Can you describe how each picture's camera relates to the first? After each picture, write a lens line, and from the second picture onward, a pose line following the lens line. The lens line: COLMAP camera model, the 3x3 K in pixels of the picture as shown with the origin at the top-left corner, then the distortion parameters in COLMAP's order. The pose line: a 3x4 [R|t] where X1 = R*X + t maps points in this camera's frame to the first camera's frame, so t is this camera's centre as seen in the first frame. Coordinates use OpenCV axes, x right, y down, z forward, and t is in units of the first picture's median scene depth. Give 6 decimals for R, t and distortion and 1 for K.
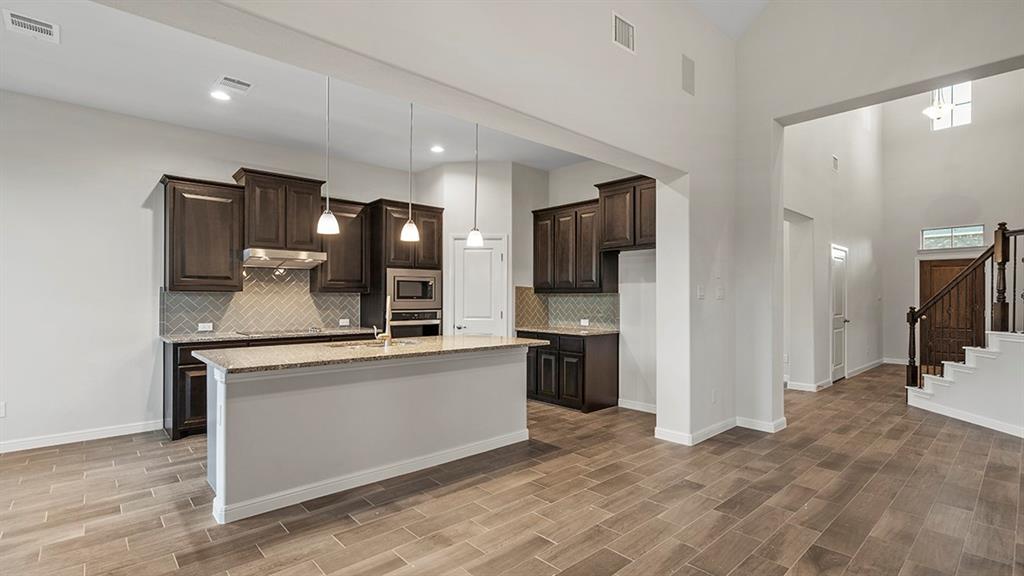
lens RADIAL K [[468.4, 0, 518.1], [0, 468.4, 295.9], [0, 0, 1]] dist [-0.009585, 0.004580]
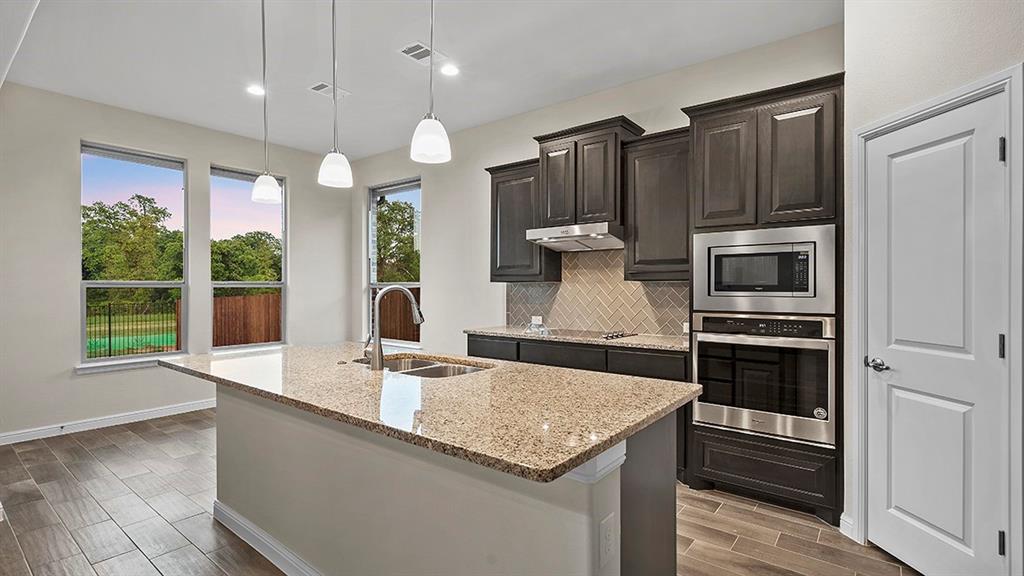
lens RADIAL K [[468.4, 0, 520.9], [0, 468.4, 286.8], [0, 0, 1]] dist [-0.009585, 0.004580]
pose [[0.174891, -0.006296, -0.984568, 0.232478], [0.000276, 0.999980, -0.006345, 0.005802], [0.984588, 0.000838, 0.174889, 0.766256]]
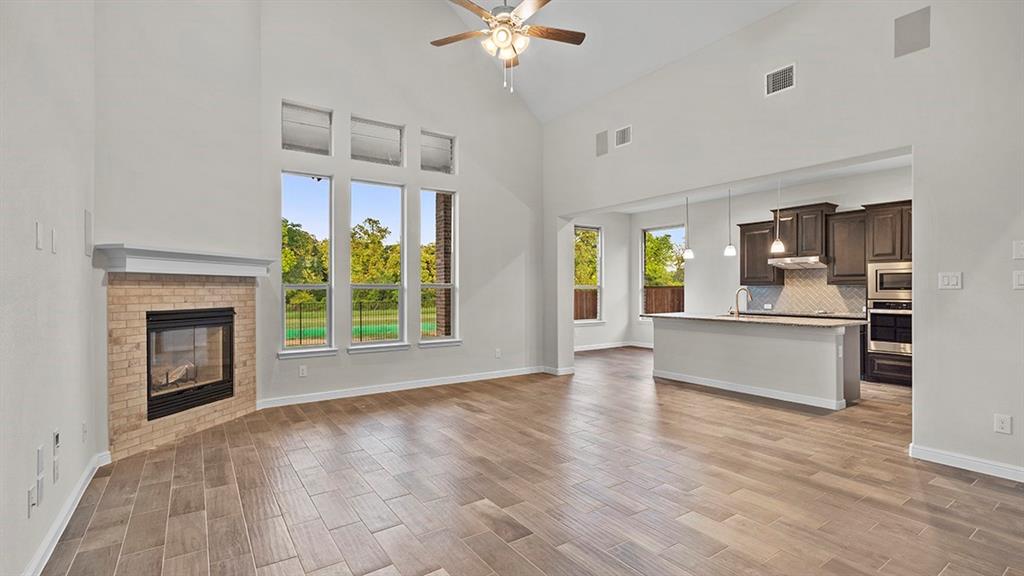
lens RADIAL K [[468.4, 0, 514.8], [0, 468.4, 287.9], [0, 0, 1]] dist [-0.009585, 0.004580]
pose [[-0.133545, -0.005426, -0.991028, 1.066262], [0.004789, 0.999970, -0.006120, 0.004907], [0.991031, -0.005563, -0.133515, 0.306237]]
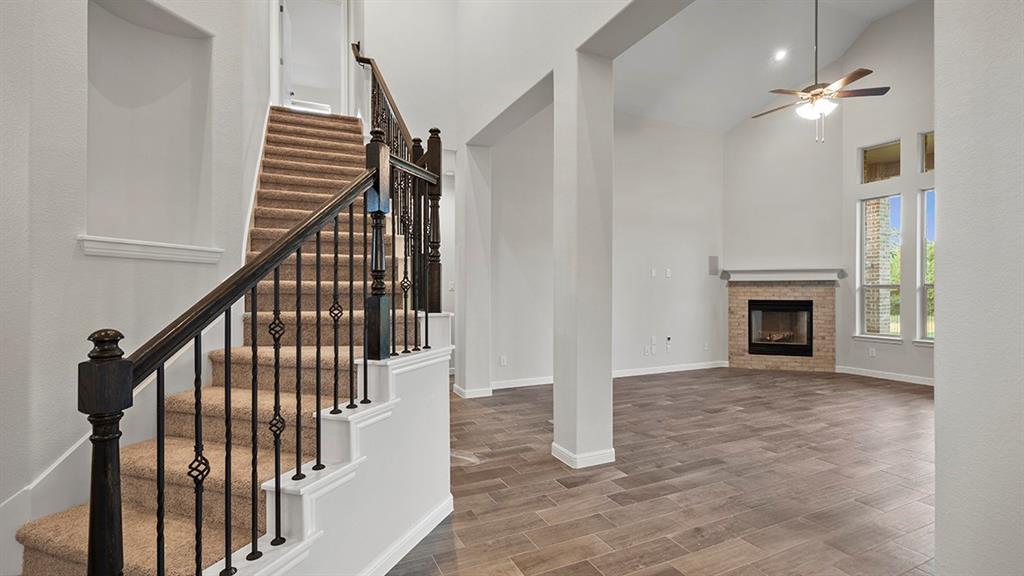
lens RADIAL K [[468.4, 0, 517.0], [0, 468.4, 288.7], [0, 0, 1]] dist [-0.009585, 0.004580]
pose [[-0.958364, -0.001565, 0.285544, 0.693620], [-0.002444, 0.999993, -0.002724, 0.005051], [-0.285538, -0.003308, -0.958362, 1.282106]]
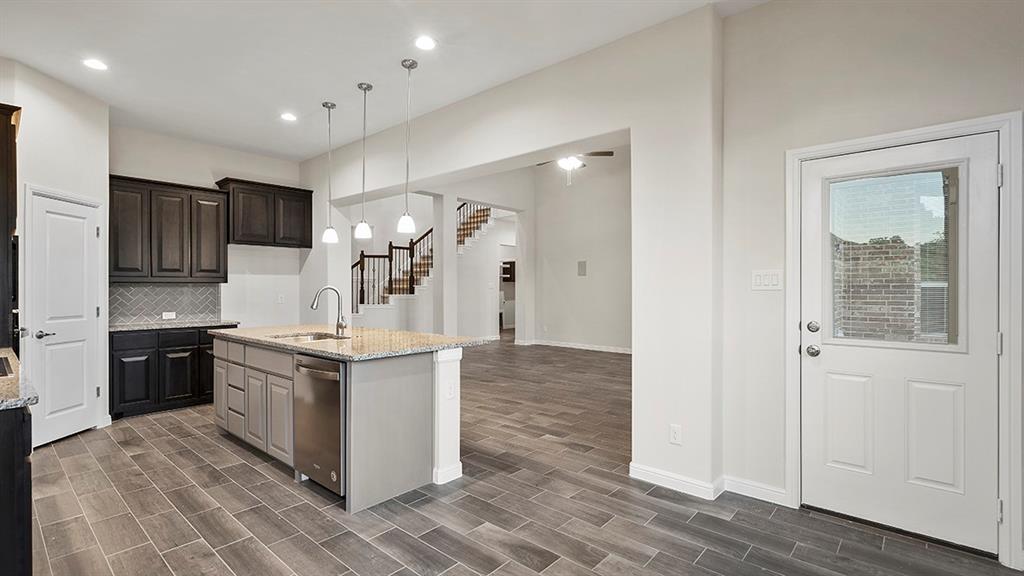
lens RADIAL K [[468.4, 0, 515.1], [0, 468.4, 285.9], [0, 0, 1]] dist [-0.009585, 0.004580]
pose [[-0.114809, 0.002991, 0.993383, -0.964461], [-0.002073, 0.999993, -0.003251, 0.001625], [-0.993385, -0.002433, -0.114801, 0.522005]]
